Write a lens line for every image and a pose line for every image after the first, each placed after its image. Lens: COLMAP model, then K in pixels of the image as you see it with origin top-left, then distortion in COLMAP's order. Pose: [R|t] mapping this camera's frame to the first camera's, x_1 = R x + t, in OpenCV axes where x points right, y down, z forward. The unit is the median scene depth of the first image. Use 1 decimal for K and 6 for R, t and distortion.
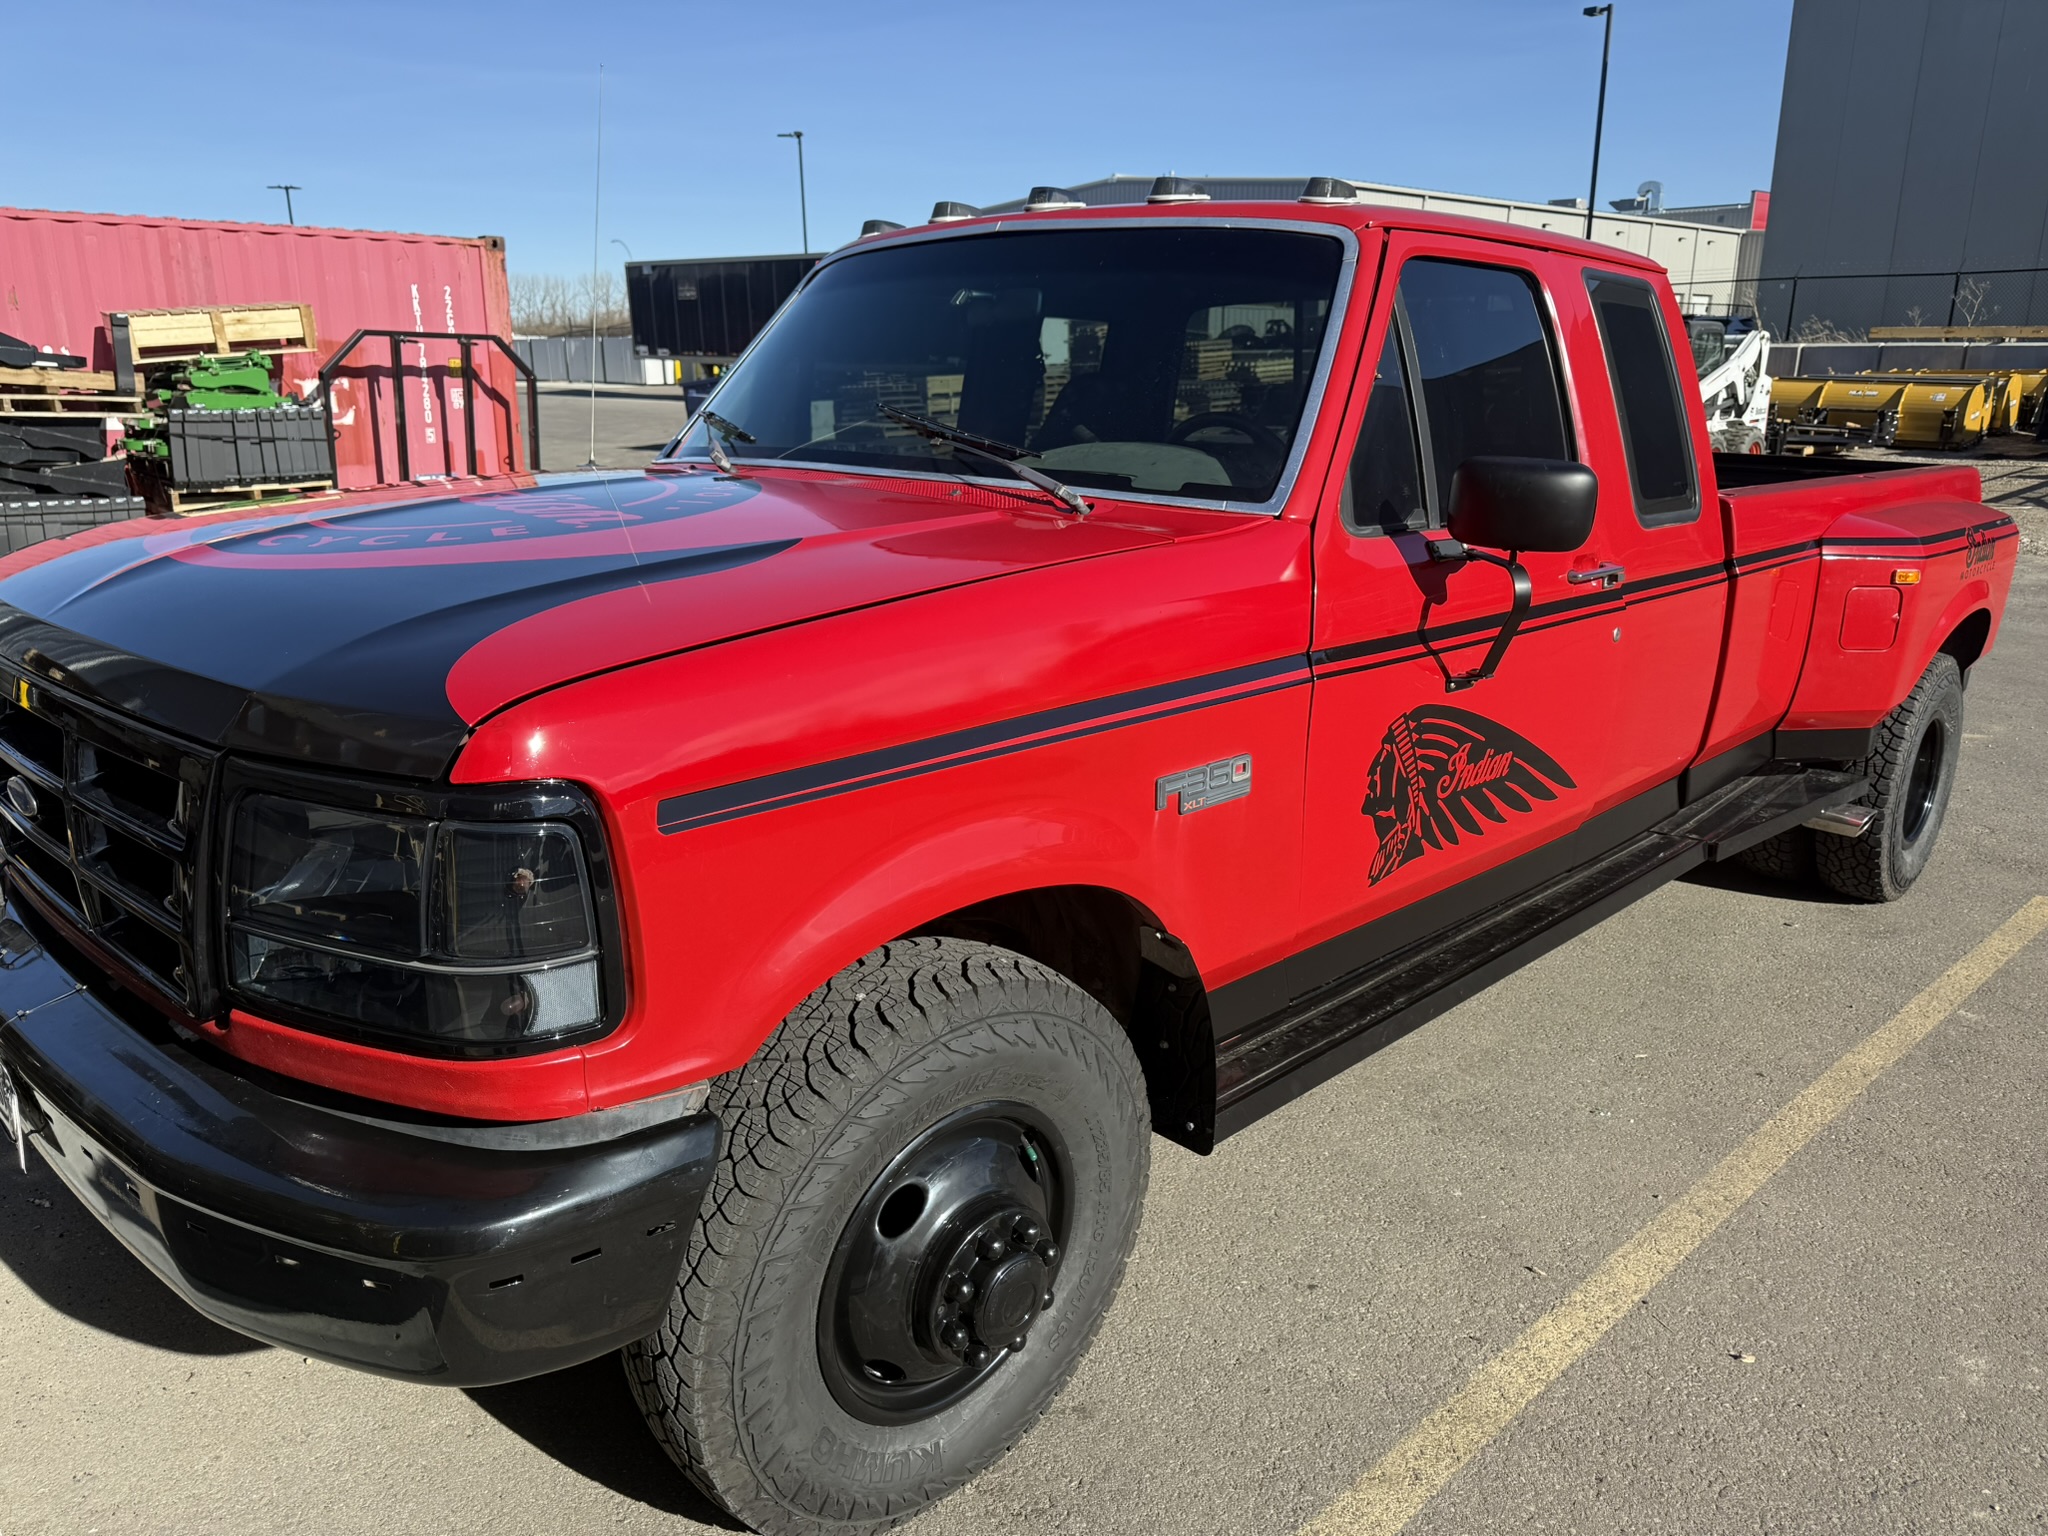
lens RADIAL K [[1381.1, 0, 1021.7], [0, 1381.1, 722.3], [0, 0, 1]] dist [0.098367, -0.131086]
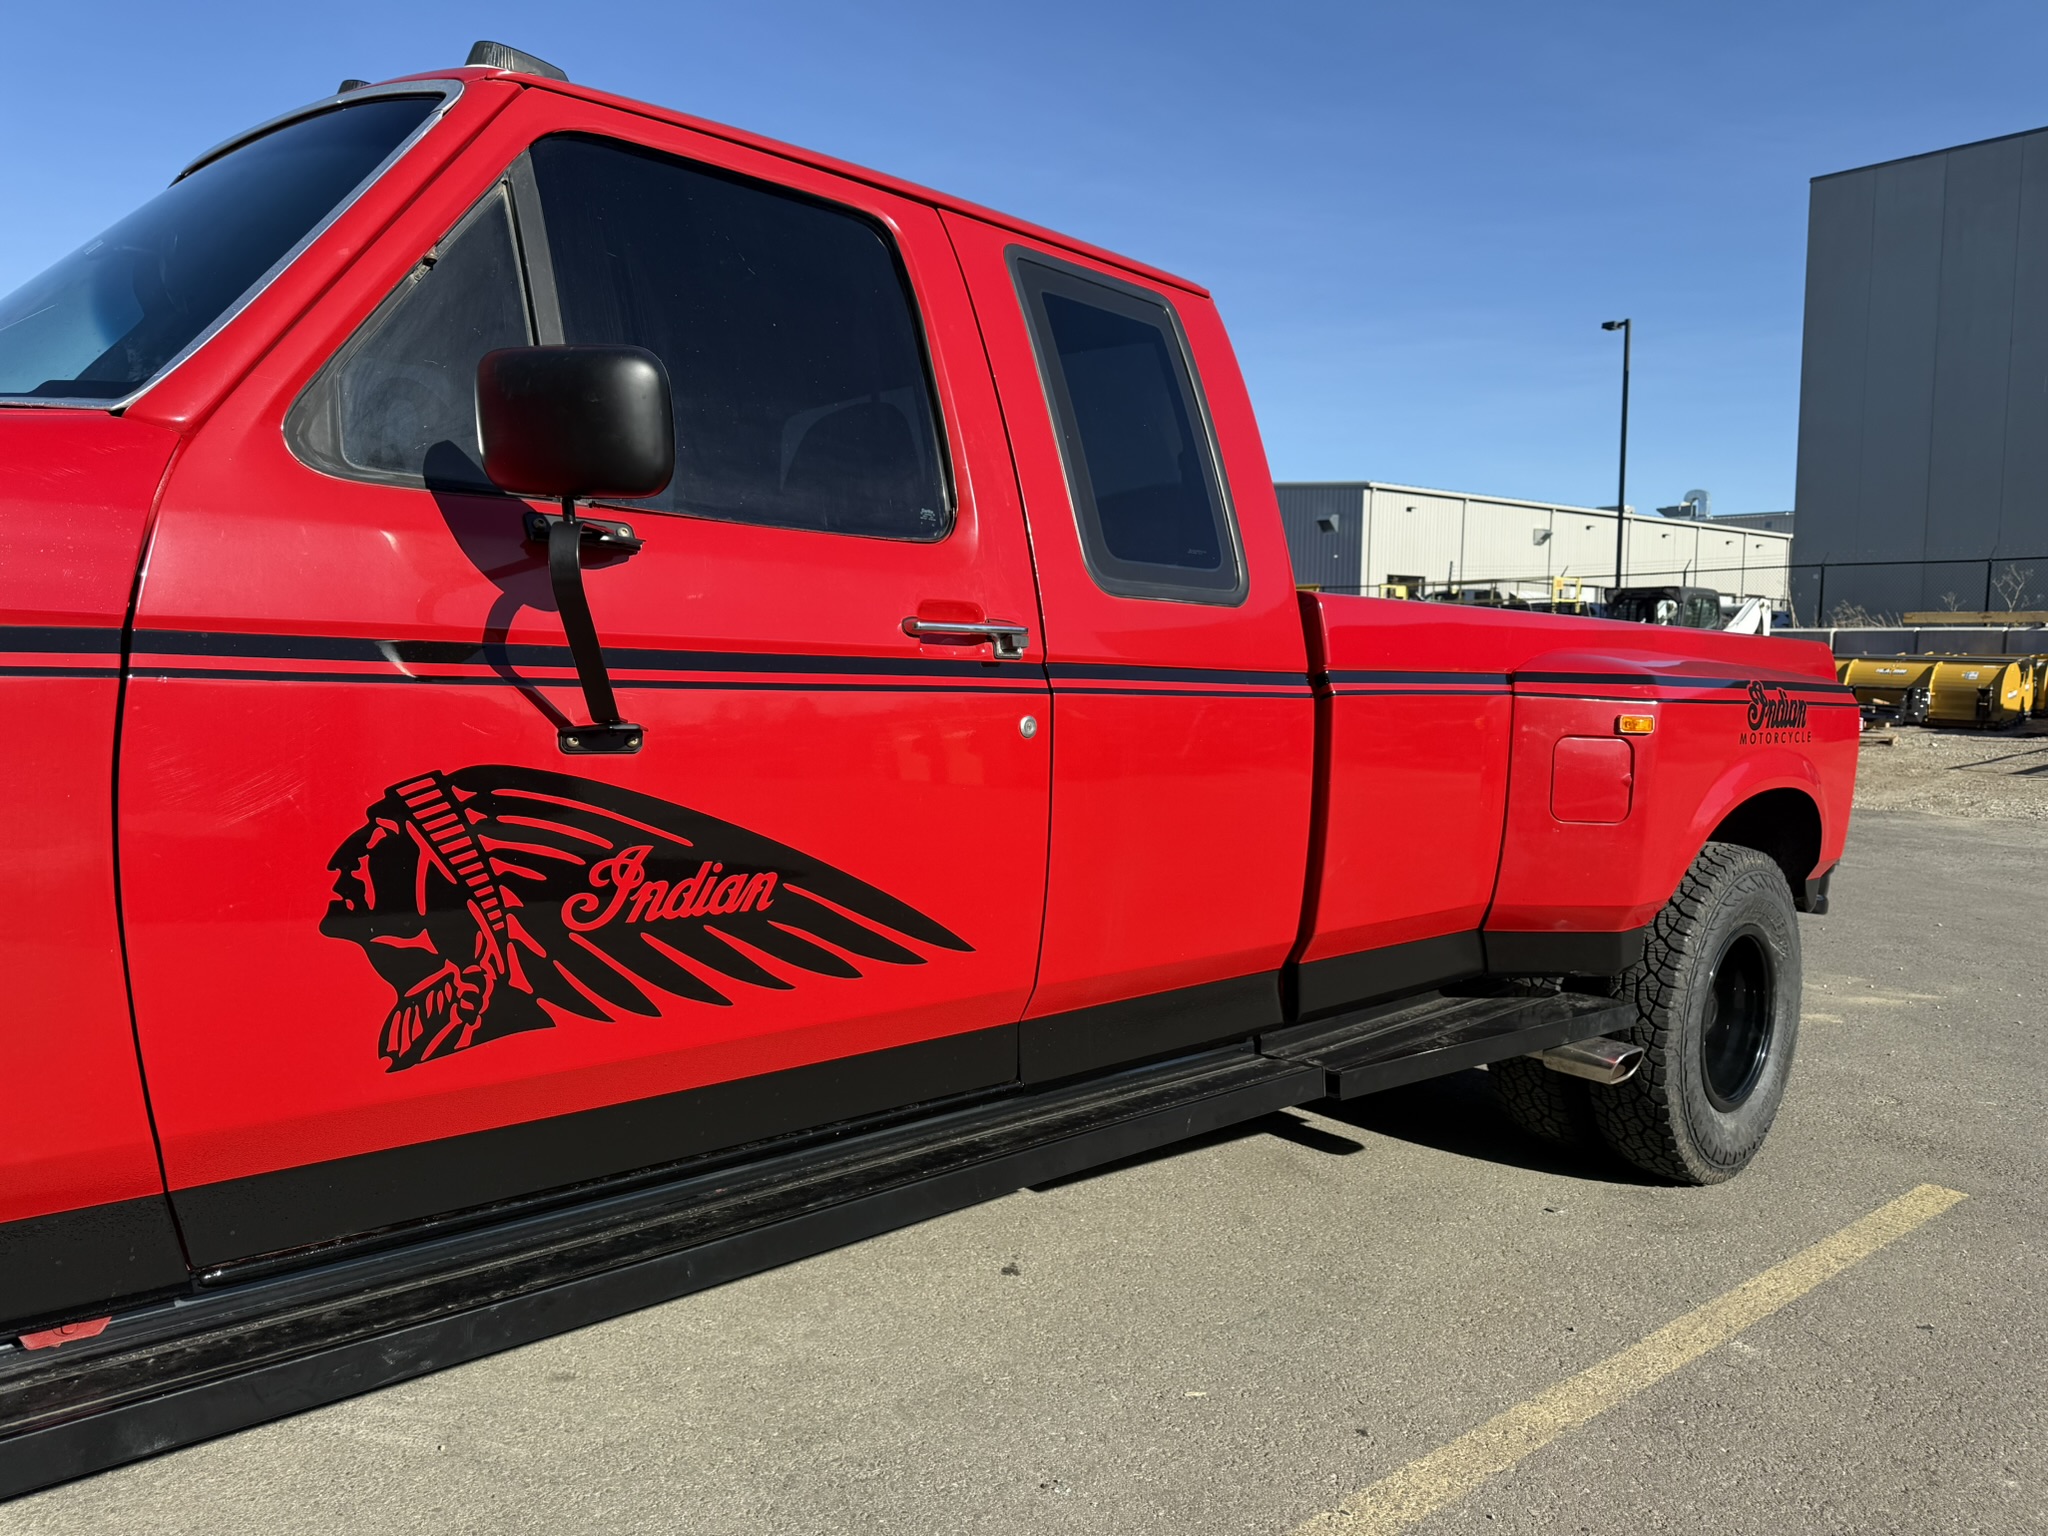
lens RADIAL K [[1381.1, 0, 1021.7], [0, 1381.1, 722.3], [0, 0, 1]] dist [0.098367, -0.131086]
pose [[0.998824, 0.015182, -0.046049, 0.334435], [-0.024044, 0.979809, -0.198484, 0.052260], [0.042106, 0.199358, 0.979022, 0.246755]]
